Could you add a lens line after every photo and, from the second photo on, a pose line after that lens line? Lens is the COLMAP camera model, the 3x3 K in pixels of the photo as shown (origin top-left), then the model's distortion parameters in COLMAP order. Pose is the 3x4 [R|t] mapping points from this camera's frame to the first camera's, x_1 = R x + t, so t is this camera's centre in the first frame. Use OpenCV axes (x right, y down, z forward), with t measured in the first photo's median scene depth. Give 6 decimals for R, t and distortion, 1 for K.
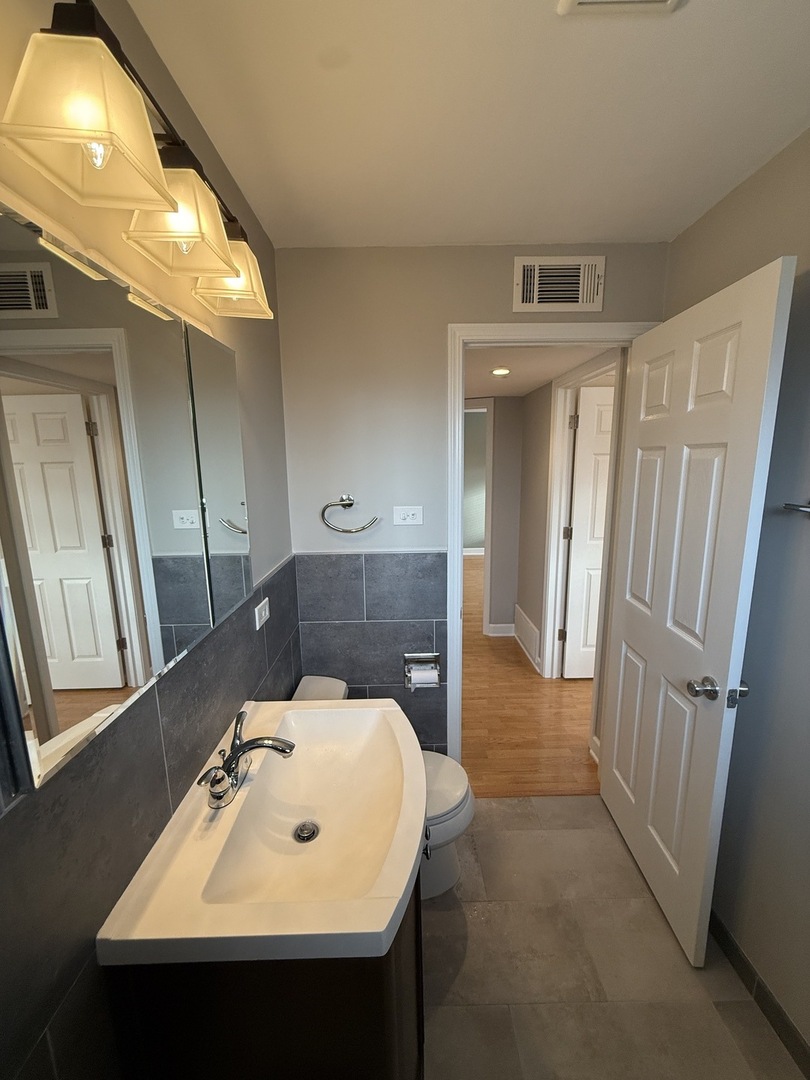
lens RADIAL K [[430.0, 0, 411.3], [0, 430.0, 538.7], [0, 0, 1]] dist [-0.001937, 0.000240]
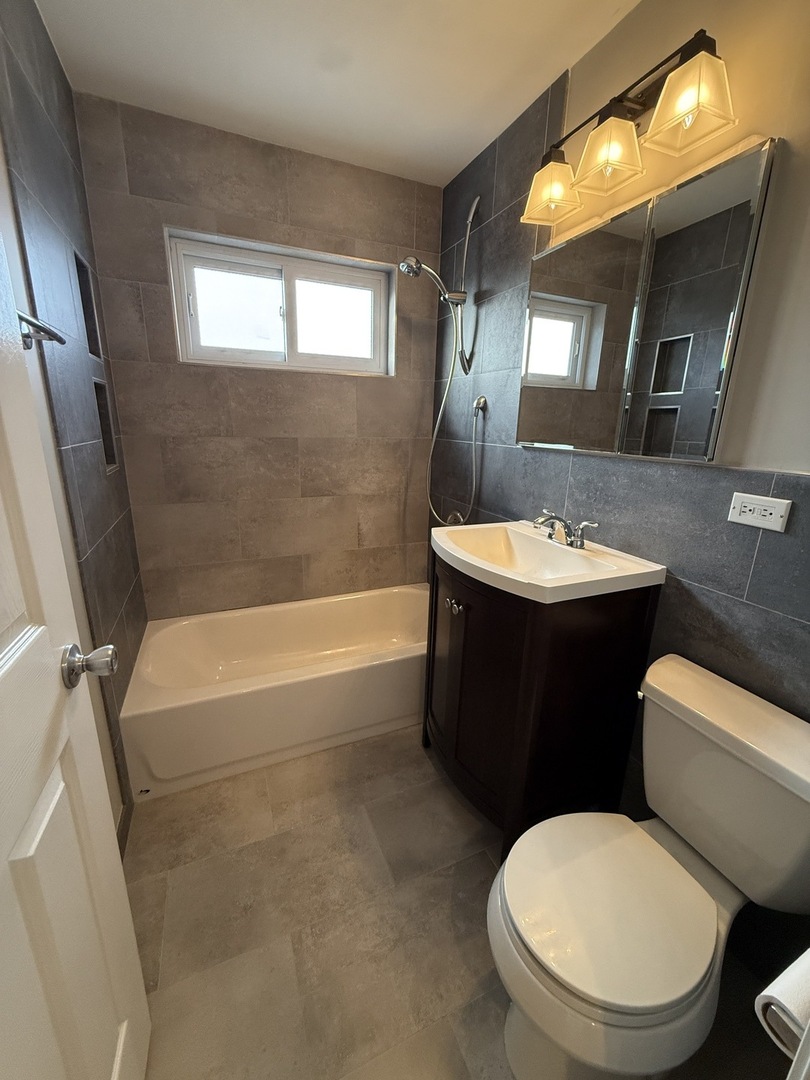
lens RADIAL K [[430.0, 0, 404.7], [0, 430.0, 536.8], [0, 0, 1]] dist [-0.001937, 0.000240]
pose [[-0.925944, 0.091939, -0.366299, 0.344805], [-0.074666, 0.906204, 0.416196, -0.032850], [0.370206, 0.412724, -0.832229, 1.042258]]
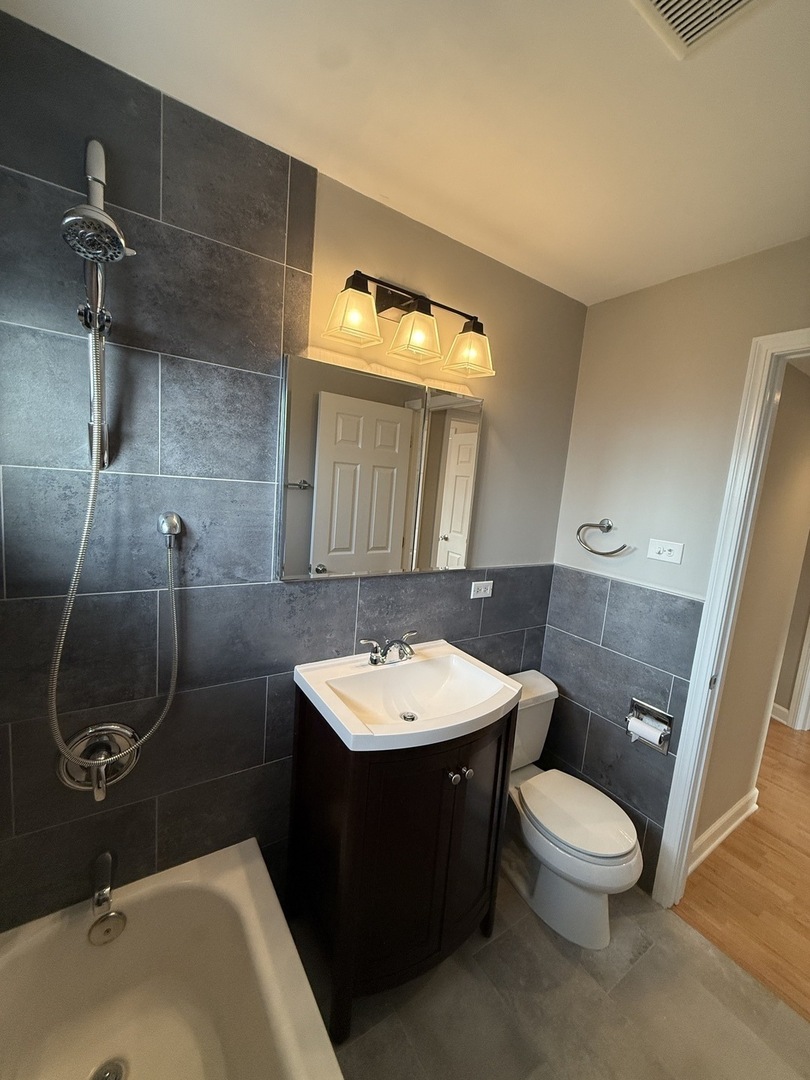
lens RADIAL K [[430.0, 0, 402.2], [0, 430.0, 537.1], [0, 0, 1]] dist [-0.001937, 0.000240]
pose [[0.526600, 0.173673, -0.832184, 0.448673], [-0.235443, 0.970413, 0.053535, 0.000713], [0.816860, 0.167741, 0.551909, 0.026516]]
